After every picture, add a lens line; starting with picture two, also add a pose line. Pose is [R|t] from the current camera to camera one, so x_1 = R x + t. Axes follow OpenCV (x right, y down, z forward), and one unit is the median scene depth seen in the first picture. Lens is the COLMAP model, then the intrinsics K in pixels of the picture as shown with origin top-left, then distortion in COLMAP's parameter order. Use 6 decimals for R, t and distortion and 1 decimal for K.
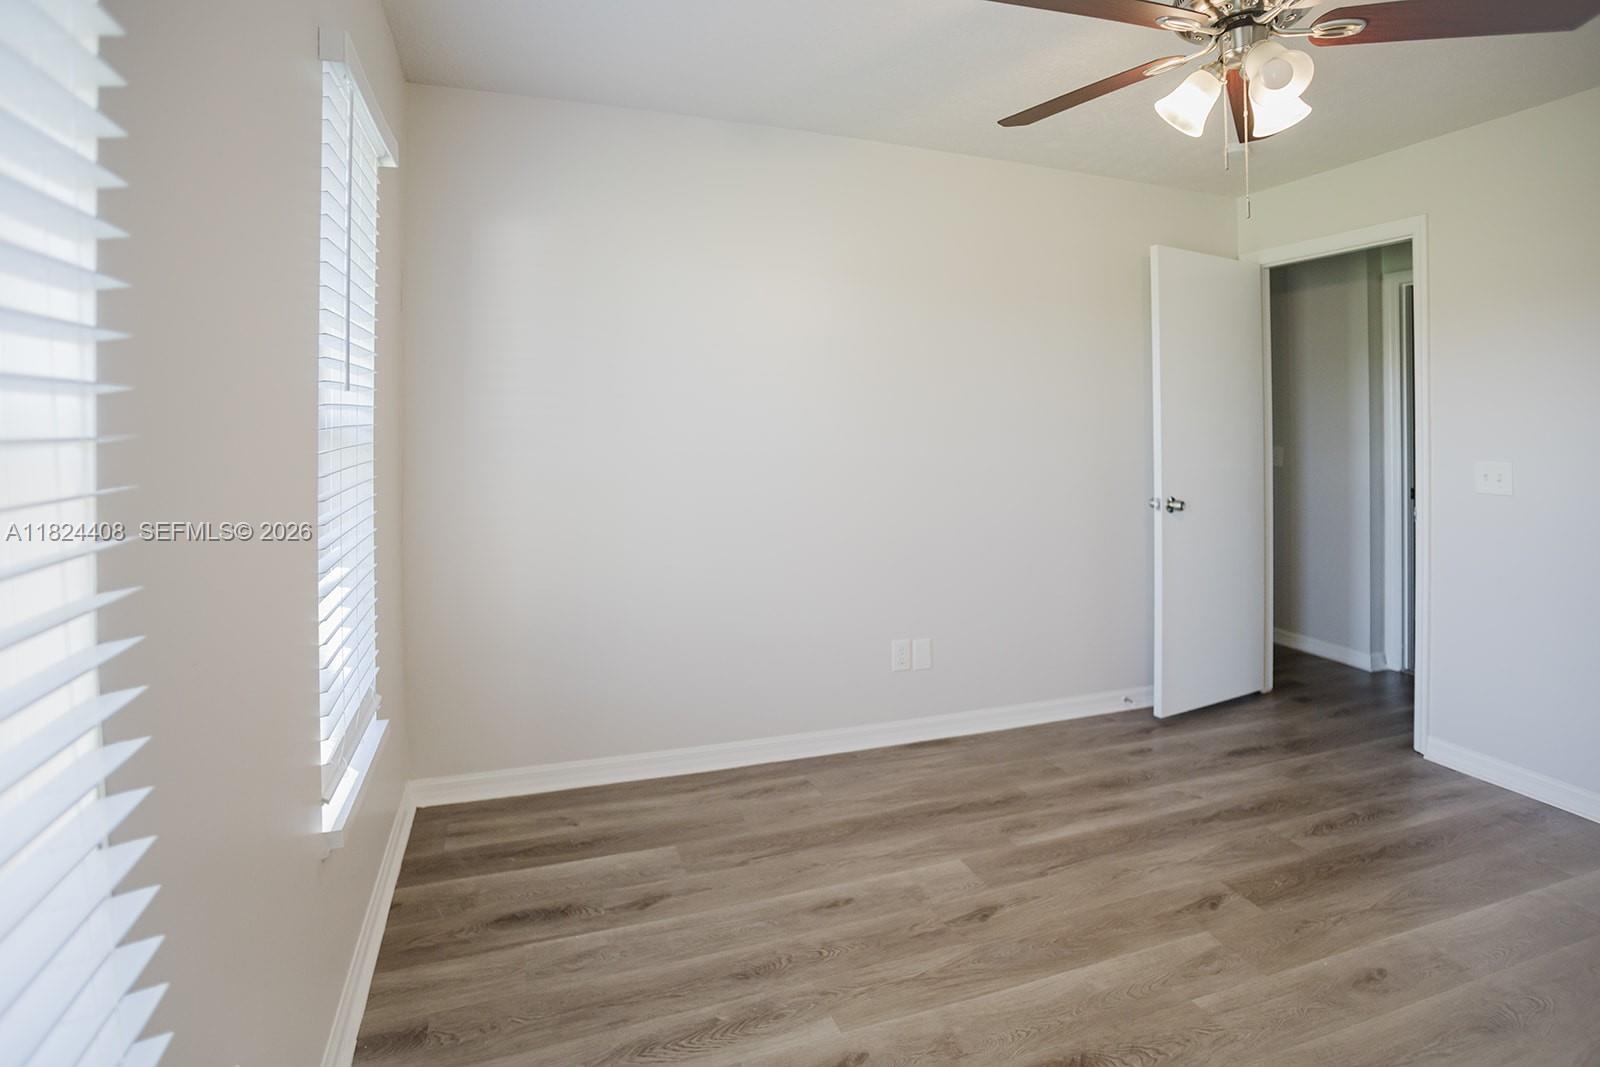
lens RADIAL K [[784.0, 0, 825.8], [0, 784.0, 529.7], [0, 0, 1]] dist [0.000286, 0.000165]
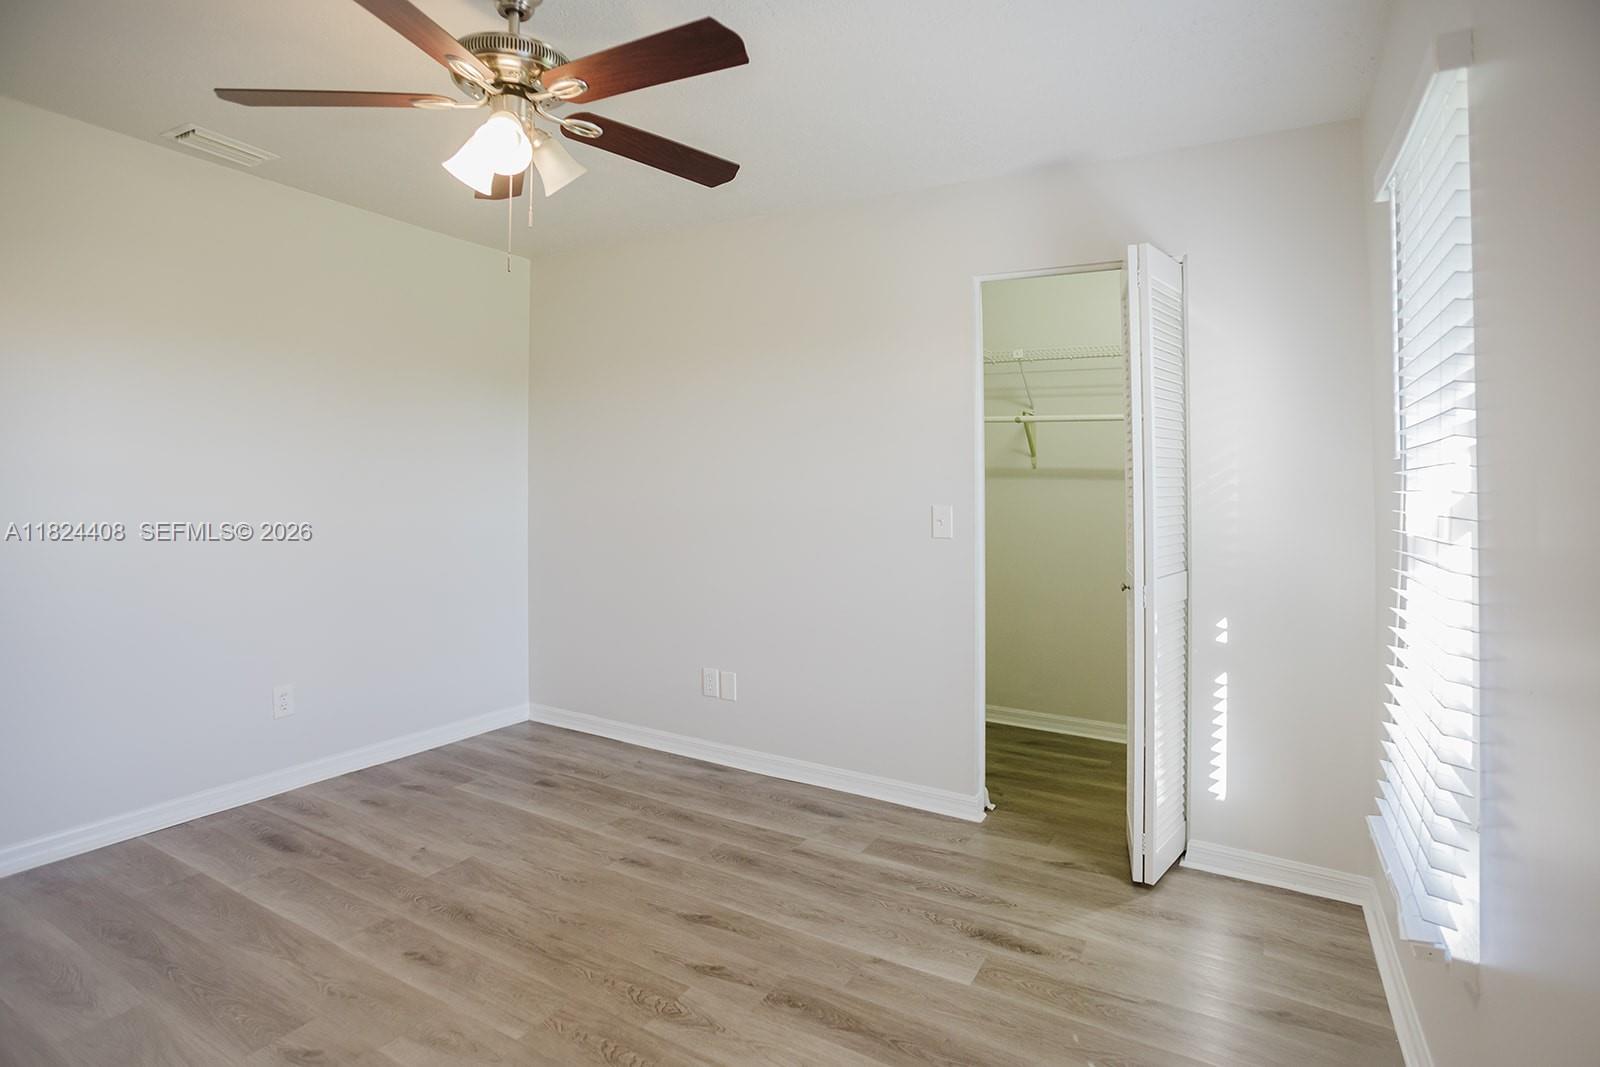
lens RADIAL K [[792.7, 0, 802.9], [0, 792.7, 499.0], [0, 0, 1]] dist [-0.049879, 0.036701]
pose [[-0.622439, -0.031295, 0.782042, -0.460279], [0.075949, 0.992070, 0.100148, -0.133918], [-0.778975, 0.121732, -0.615126, 1.136599]]
